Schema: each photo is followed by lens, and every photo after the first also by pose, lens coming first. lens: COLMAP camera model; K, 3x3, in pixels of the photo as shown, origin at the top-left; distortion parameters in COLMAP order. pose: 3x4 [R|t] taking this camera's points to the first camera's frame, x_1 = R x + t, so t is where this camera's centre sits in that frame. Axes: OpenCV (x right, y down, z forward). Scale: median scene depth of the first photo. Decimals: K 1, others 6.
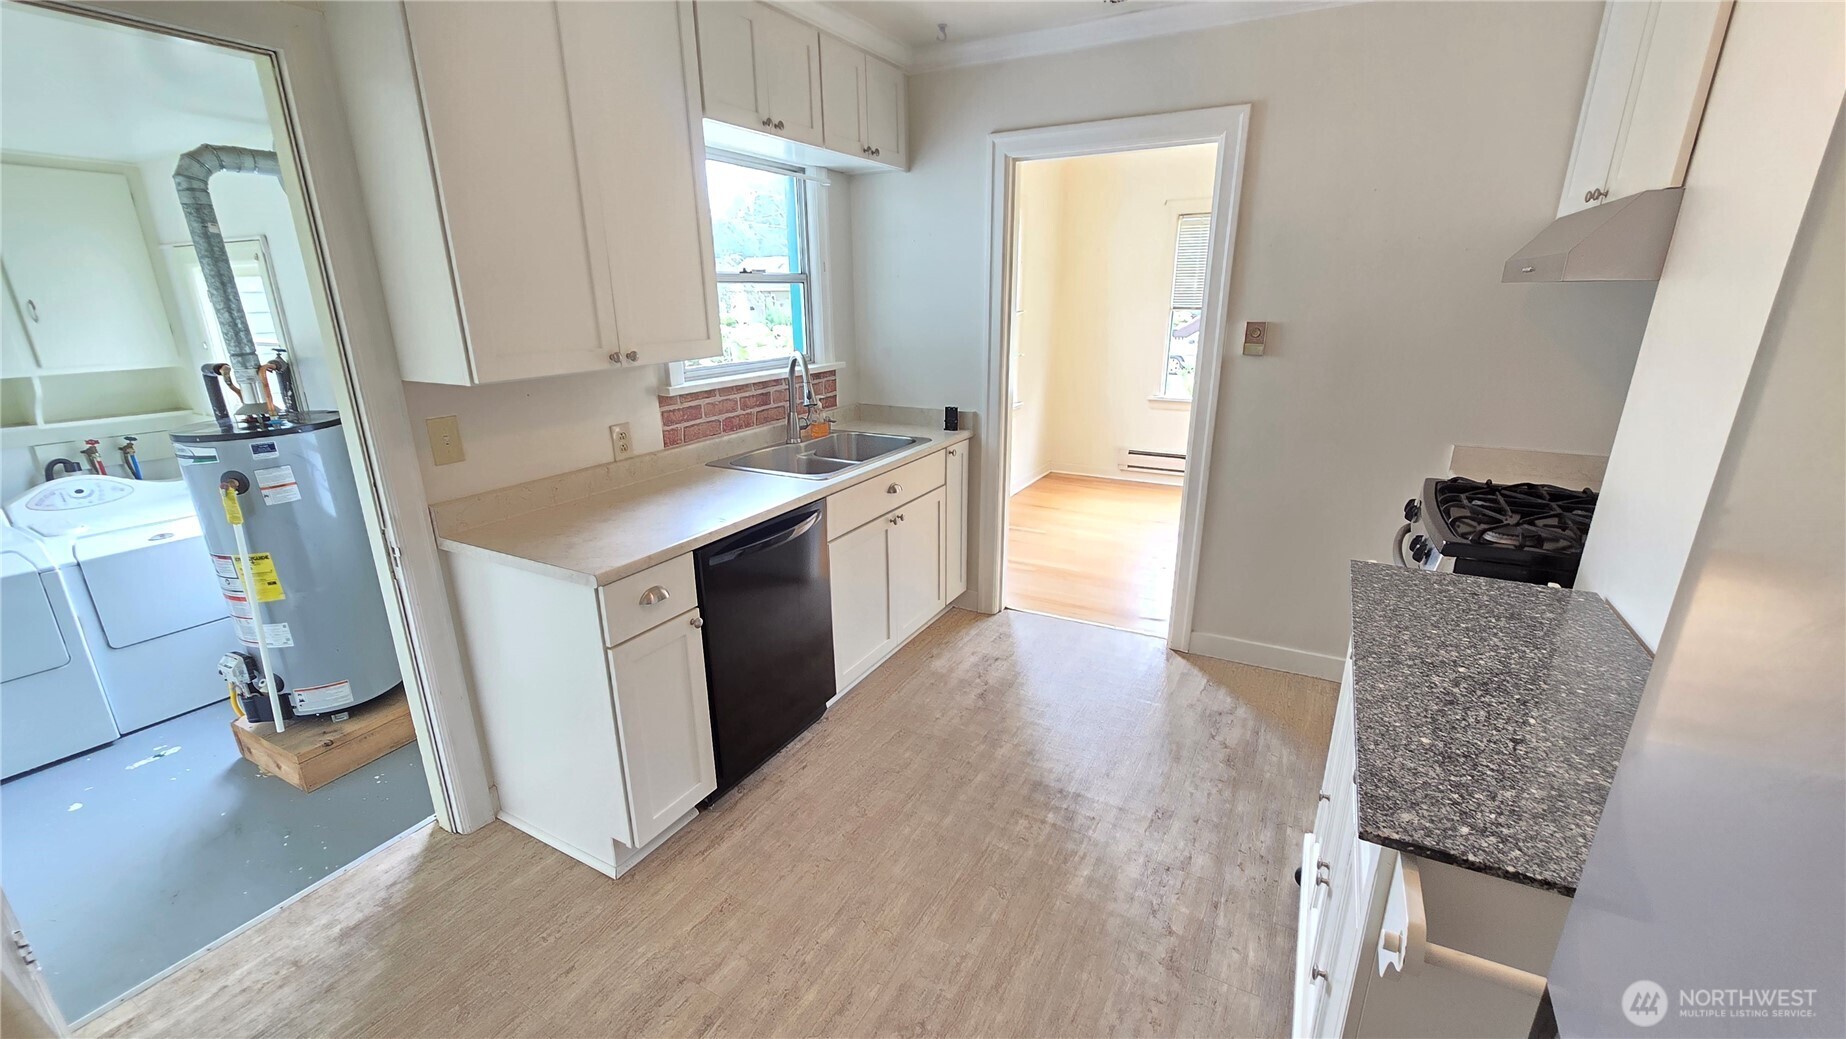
lens RADIAL K [[761.0, 0, 916.5], [0, 761.0, 532.5], [0, 0, 1]] dist [0.000493, -0.000743]
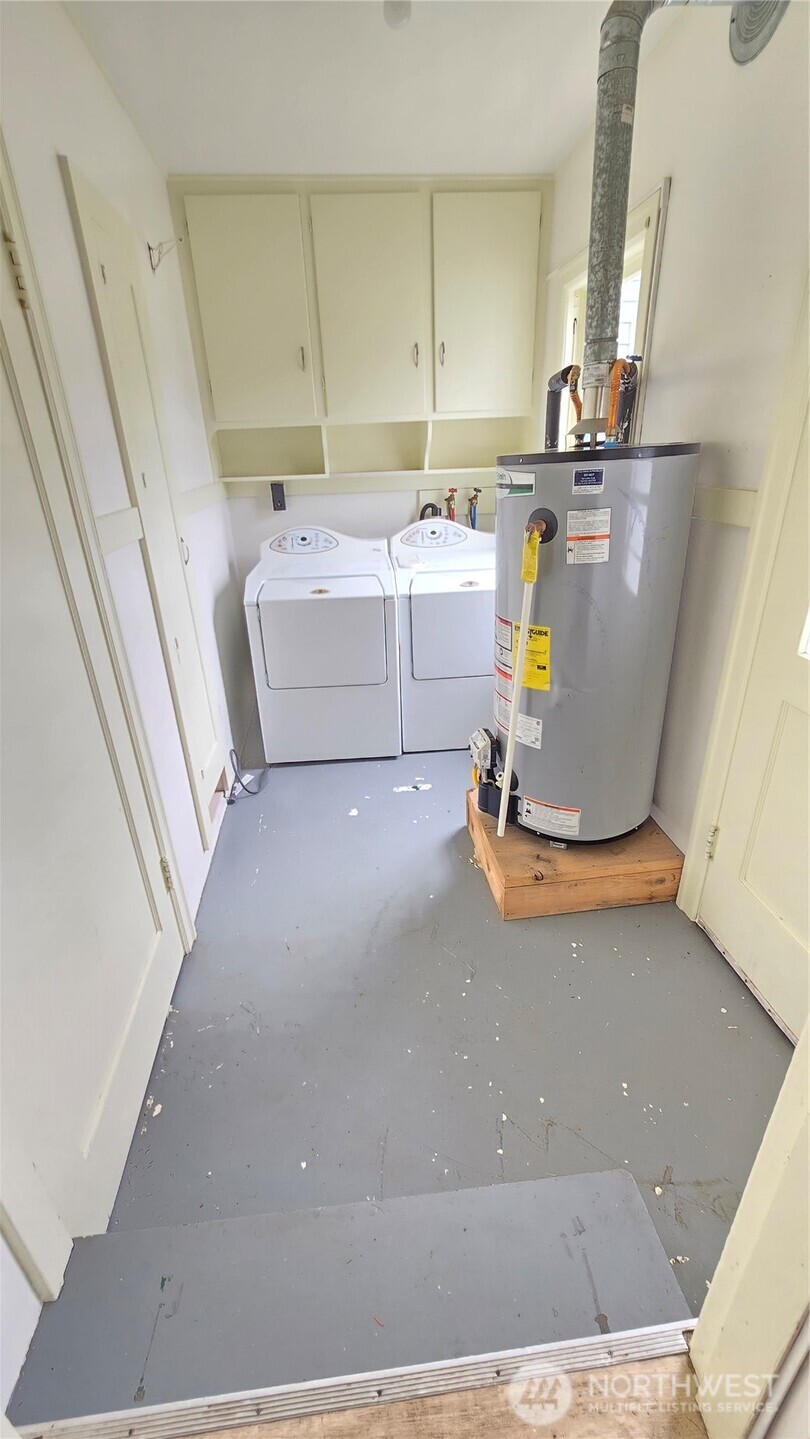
lens RADIAL K [[593.2, 0, 396.4], [0, 593.2, 718.9], [0, 0, 1]] dist [0.000493, -0.000743]
pose [[0.571624, 0.331191, -0.750705, -0.379094], [-0.215963, 0.943388, 0.251753, -0.002623], [0.791584, 0.018216, 0.610788, 0.424281]]
